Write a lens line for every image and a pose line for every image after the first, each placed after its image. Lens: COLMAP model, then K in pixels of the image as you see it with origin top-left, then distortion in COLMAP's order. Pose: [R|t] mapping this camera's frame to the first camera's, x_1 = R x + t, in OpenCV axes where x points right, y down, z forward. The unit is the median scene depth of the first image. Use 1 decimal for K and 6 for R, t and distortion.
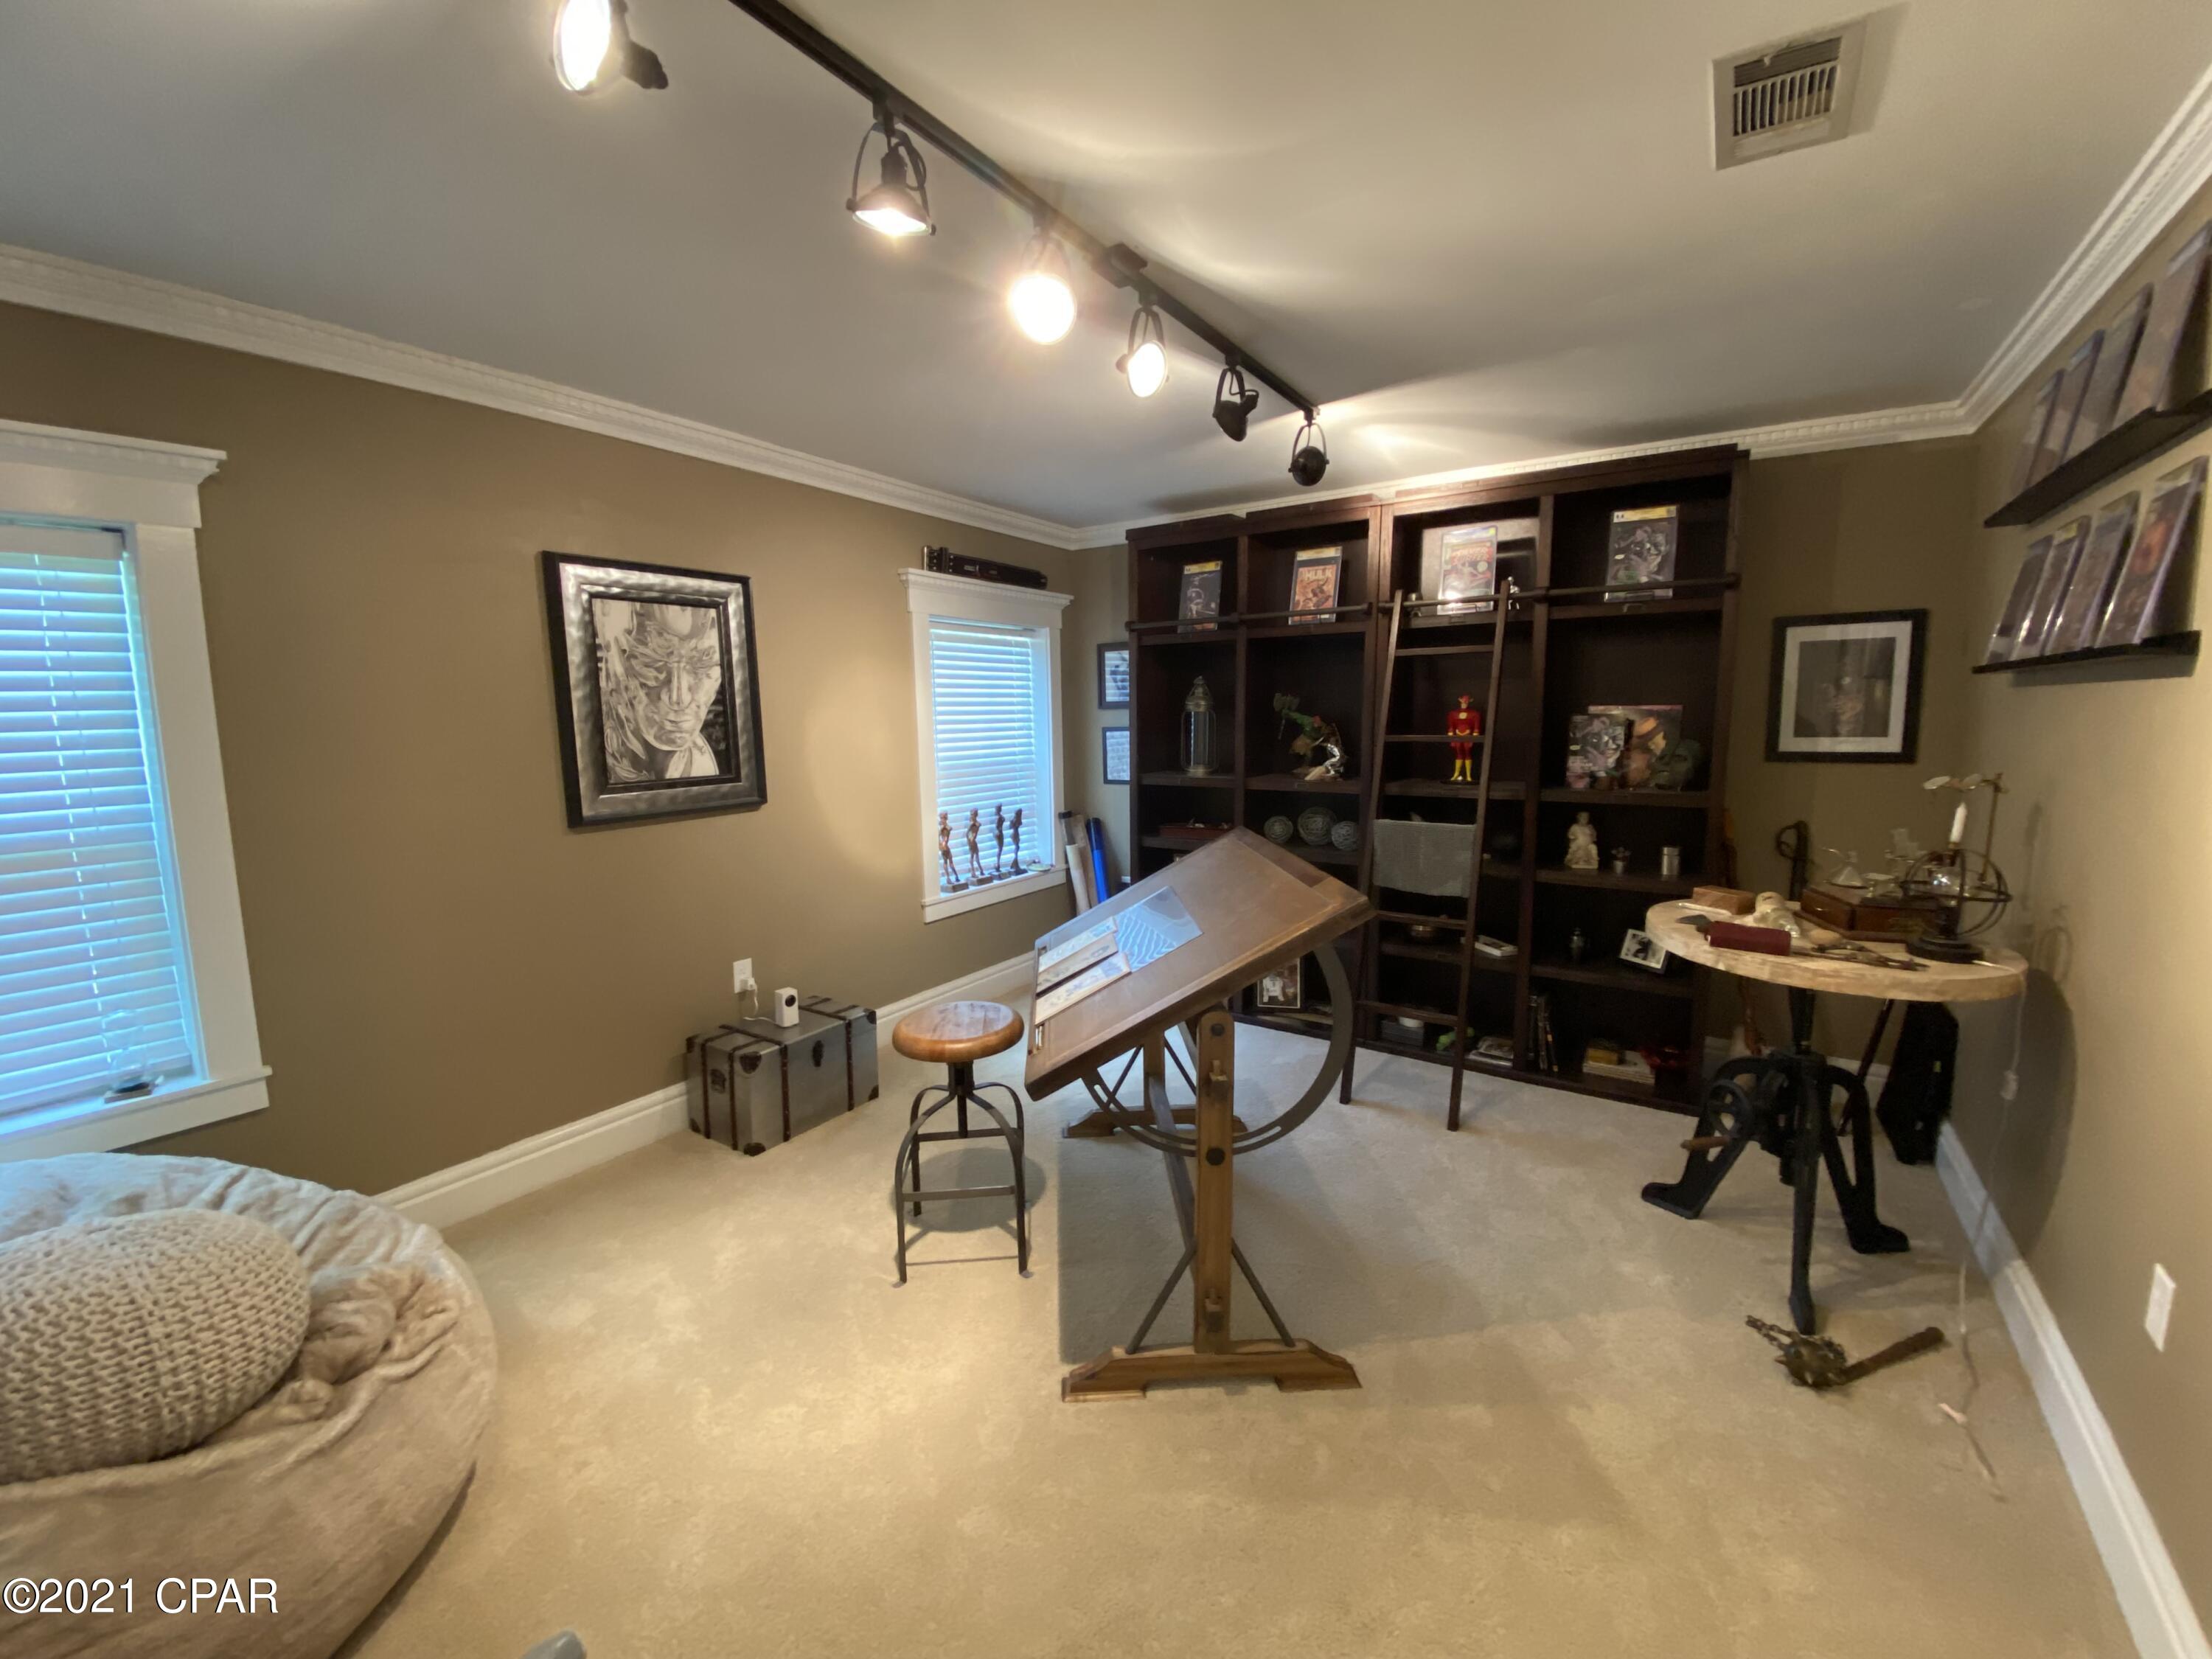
lens RADIAL K [[908.5, 0, 1107.8], [0, 908.5, 824.0], [0, 0, 1]] dist [-0.001200, -0.000146]
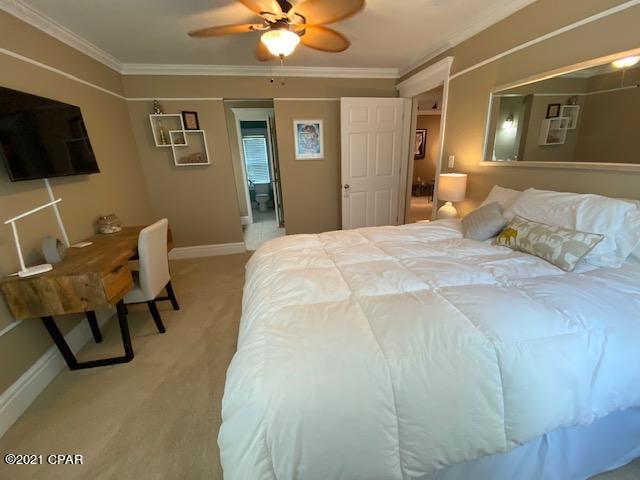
lens RADIAL K [[262.9, 0, 319.5], [0, 262.9, 238.6], [0, 0, 1]] dist [-0.001200, -0.000146]
pose [[0.712737, 0.209650, -0.669368, 0.722871], [-0.064152, 0.969772, 0.235429, 0.194966], [0.698492, -0.124858, 0.704641, -1.498501]]
